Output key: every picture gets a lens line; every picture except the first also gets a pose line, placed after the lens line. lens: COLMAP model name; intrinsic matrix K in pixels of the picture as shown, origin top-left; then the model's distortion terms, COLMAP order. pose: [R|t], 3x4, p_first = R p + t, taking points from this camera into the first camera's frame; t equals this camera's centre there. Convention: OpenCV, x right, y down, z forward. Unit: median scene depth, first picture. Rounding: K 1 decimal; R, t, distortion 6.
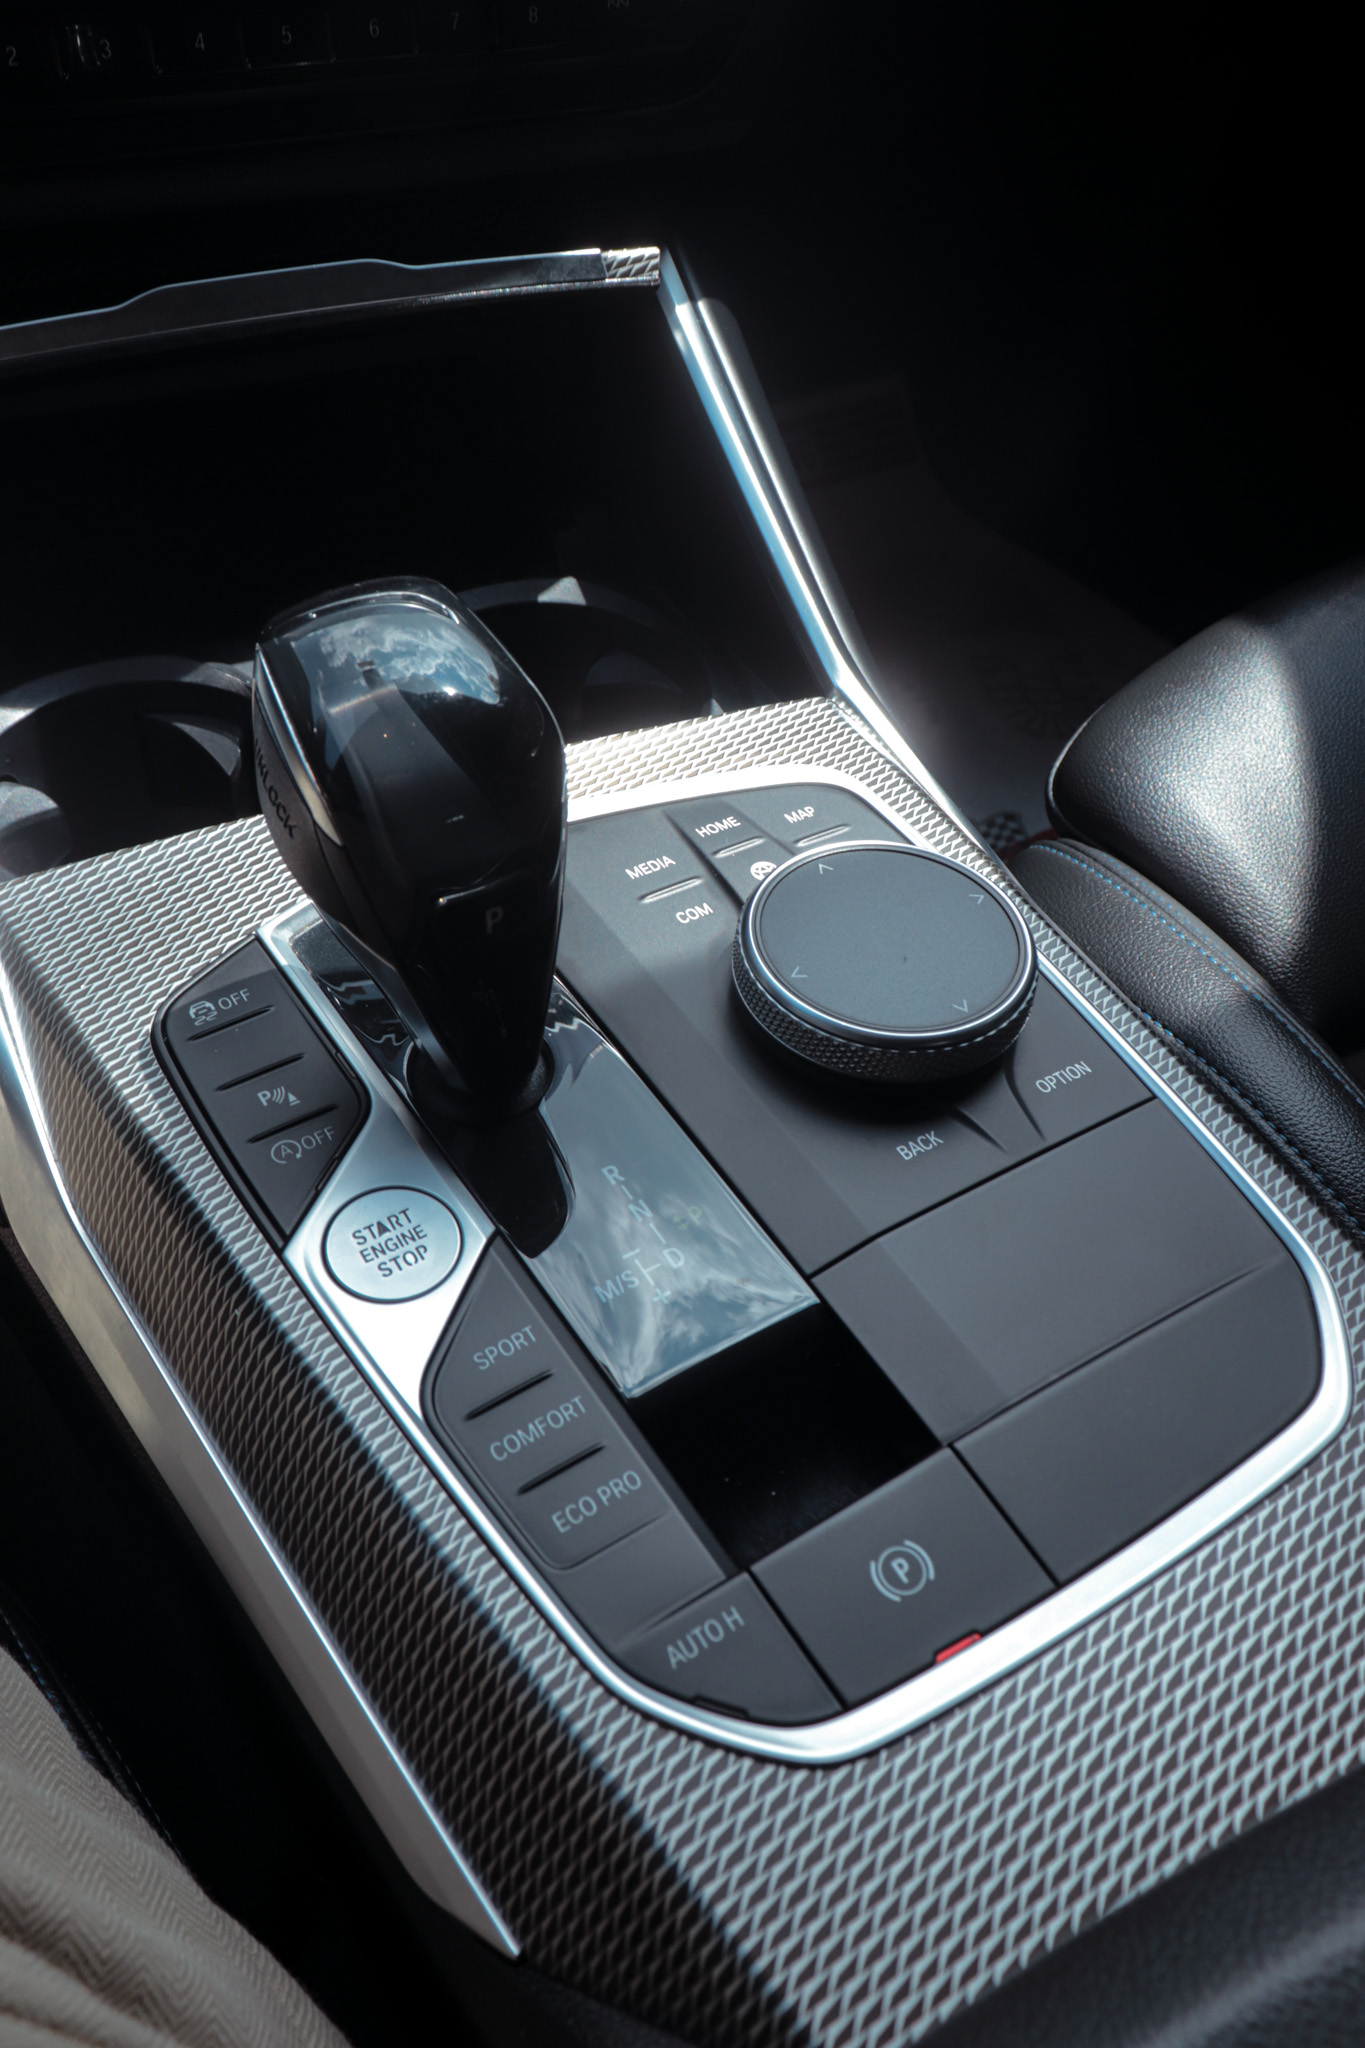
lens RADIAL K [[1600.8, 0, 675.4], [0, 1600.8, 1020.6], [0, 0, 1]] dist [0.016860, -0.022580]
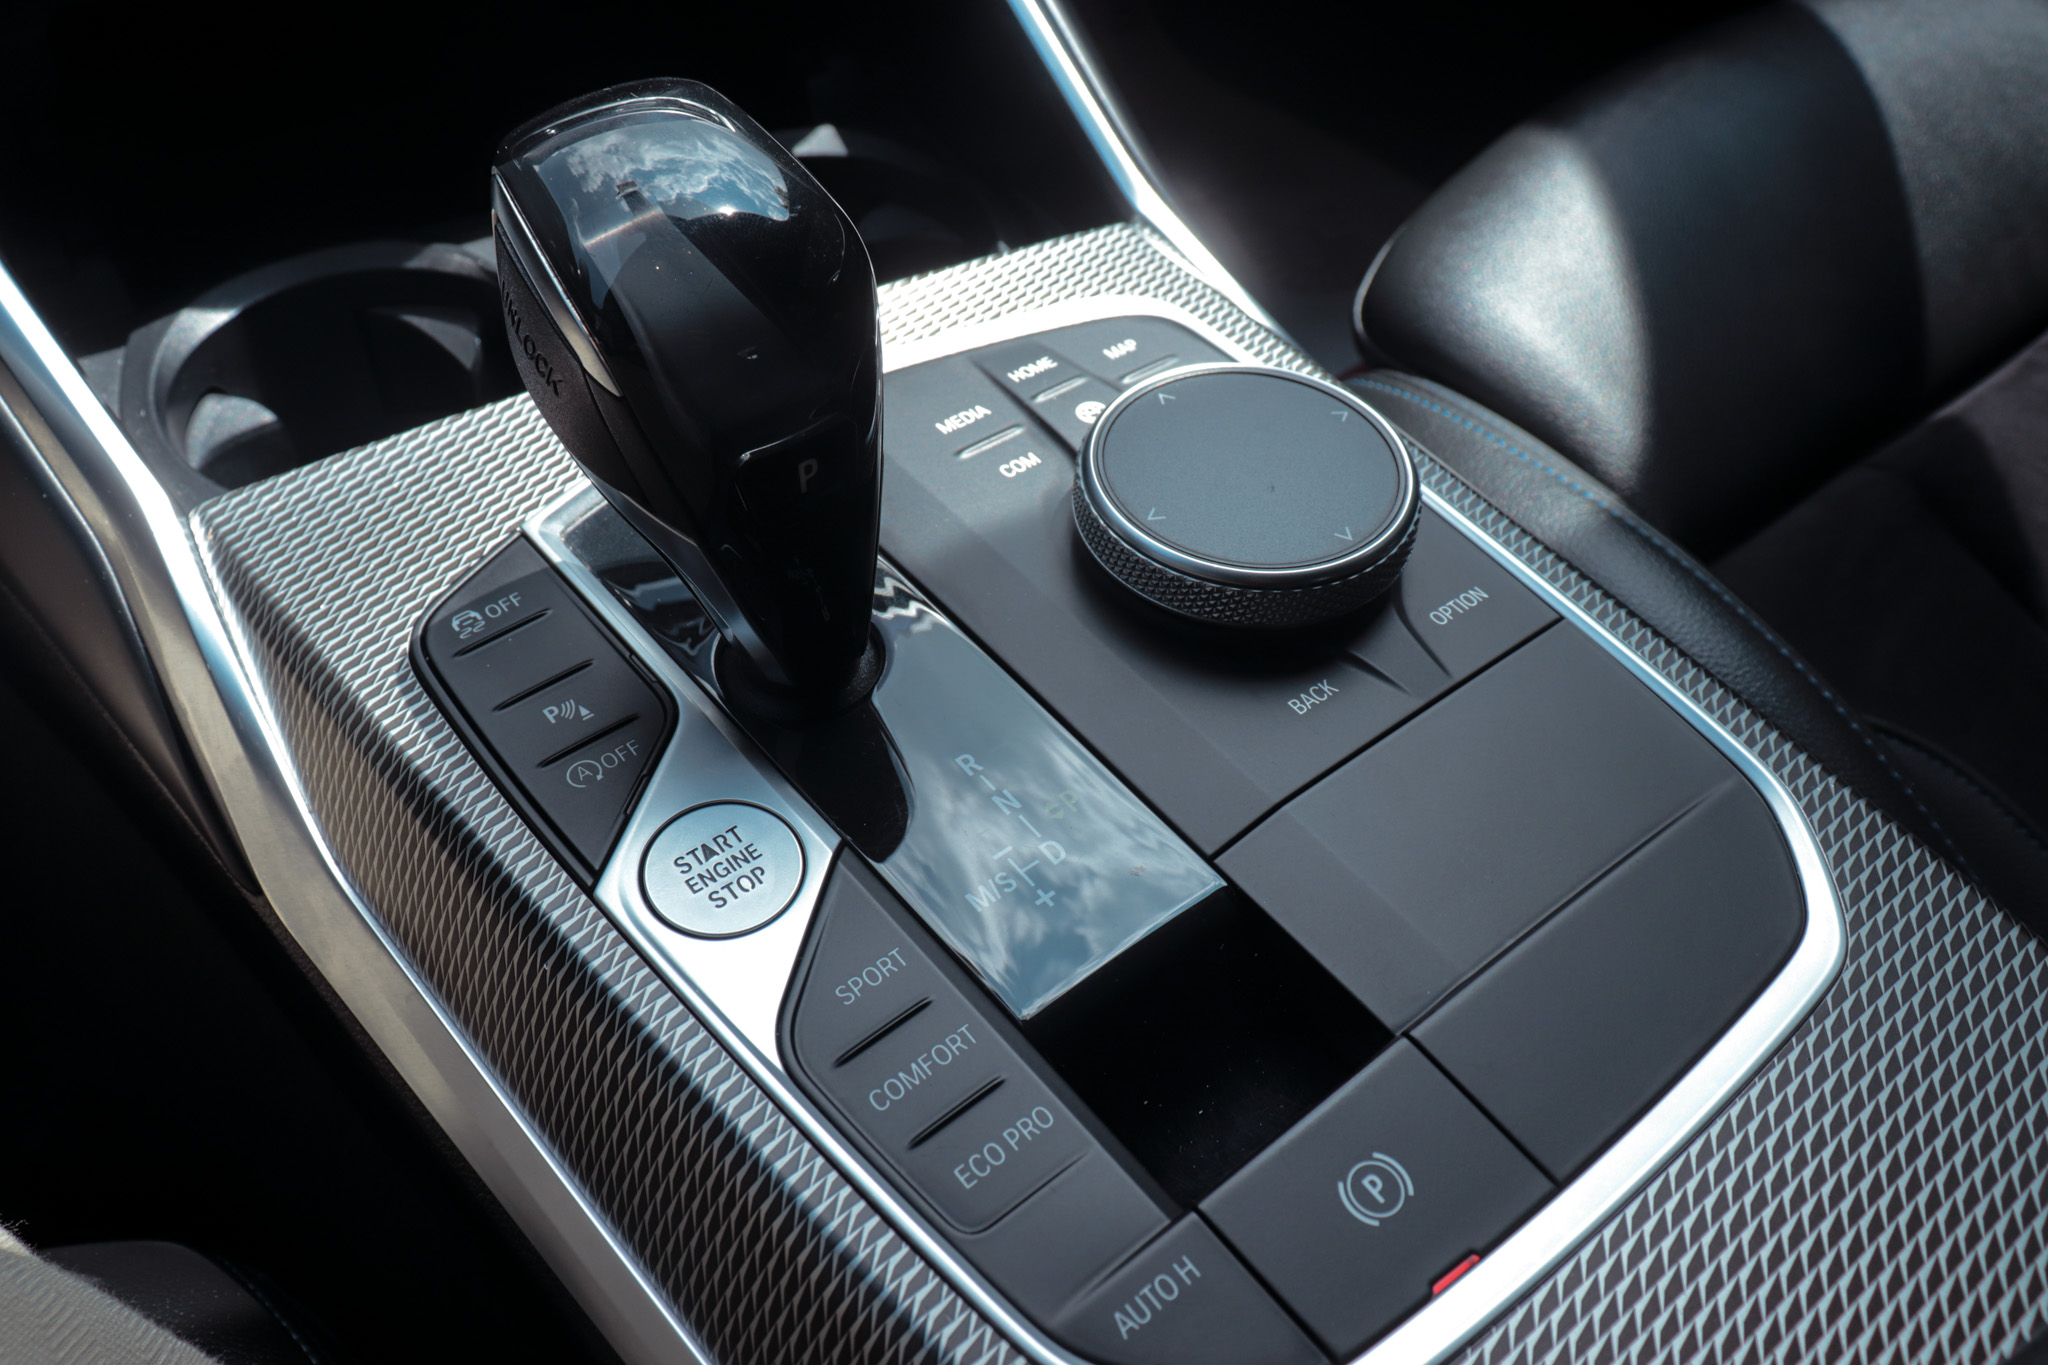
lens RADIAL K [[1600.8, 0, 1034.5], [0, 1600.8, 641.2], [0, 0, 1]] dist [0.016860, -0.022580]
pose [[0.993951, -0.094305, 0.056291, -0.046718], [0.093641, 0.995503, 0.014338, 0.021803], [-0.057390, -0.008980, 0.998311, 0.137420]]
